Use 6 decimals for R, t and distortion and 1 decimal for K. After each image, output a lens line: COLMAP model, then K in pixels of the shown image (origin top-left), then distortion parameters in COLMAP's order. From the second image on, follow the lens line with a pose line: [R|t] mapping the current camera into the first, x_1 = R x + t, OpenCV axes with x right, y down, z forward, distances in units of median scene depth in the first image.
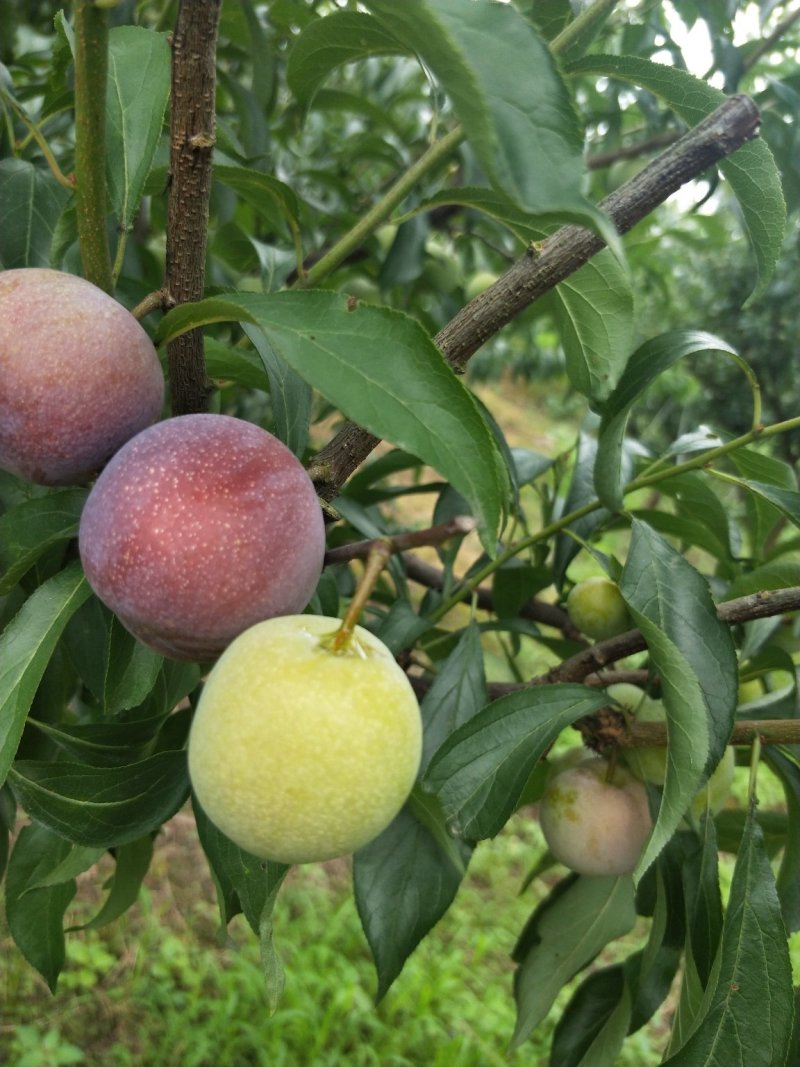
lens RADIAL K [[742.7, 0, 394.5], [0, 742.7, 536.5], [0, 0, 1]] dist [-0.040792, -0.003994]
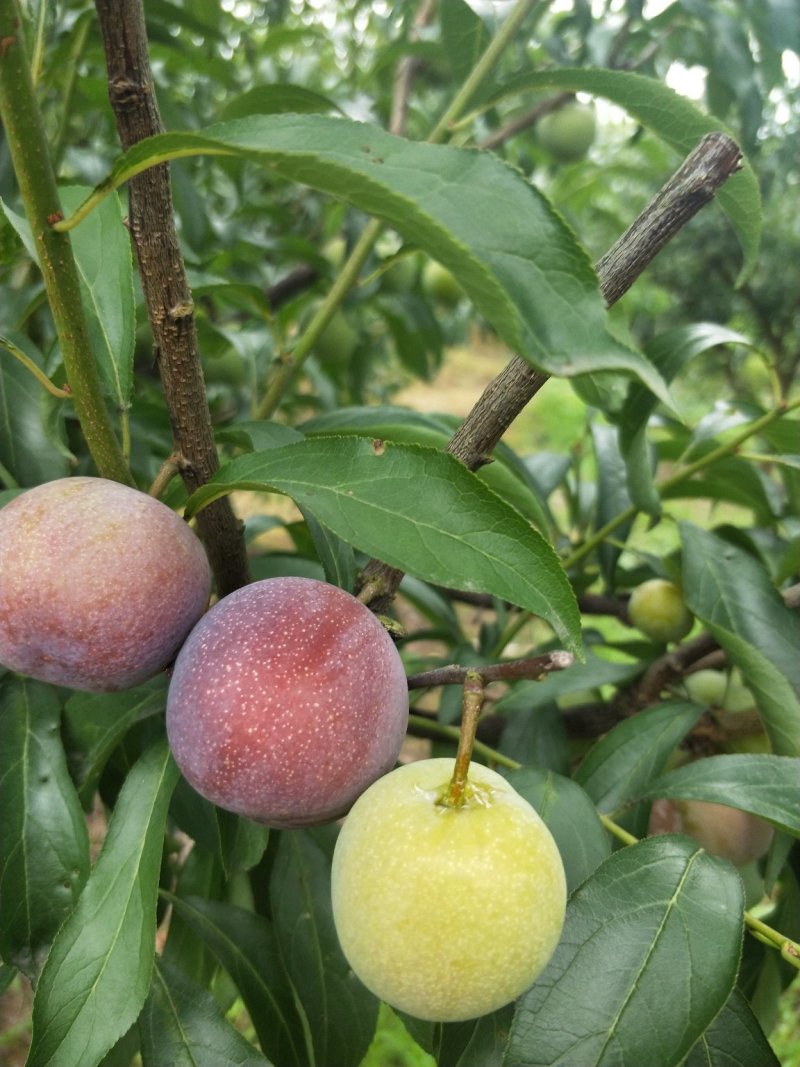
lens RADIAL K [[742.2, 0, 359.6], [0, 742.2, 457.7], [0, 0, 1]] dist [0.004667, -0.080308]
pose [[0.968738, -0.247740, -0.013098, -0.075045], [0.247833, 0.968784, 0.005957, -0.319985], [0.011213, -0.009017, 0.999896, 0.015888]]
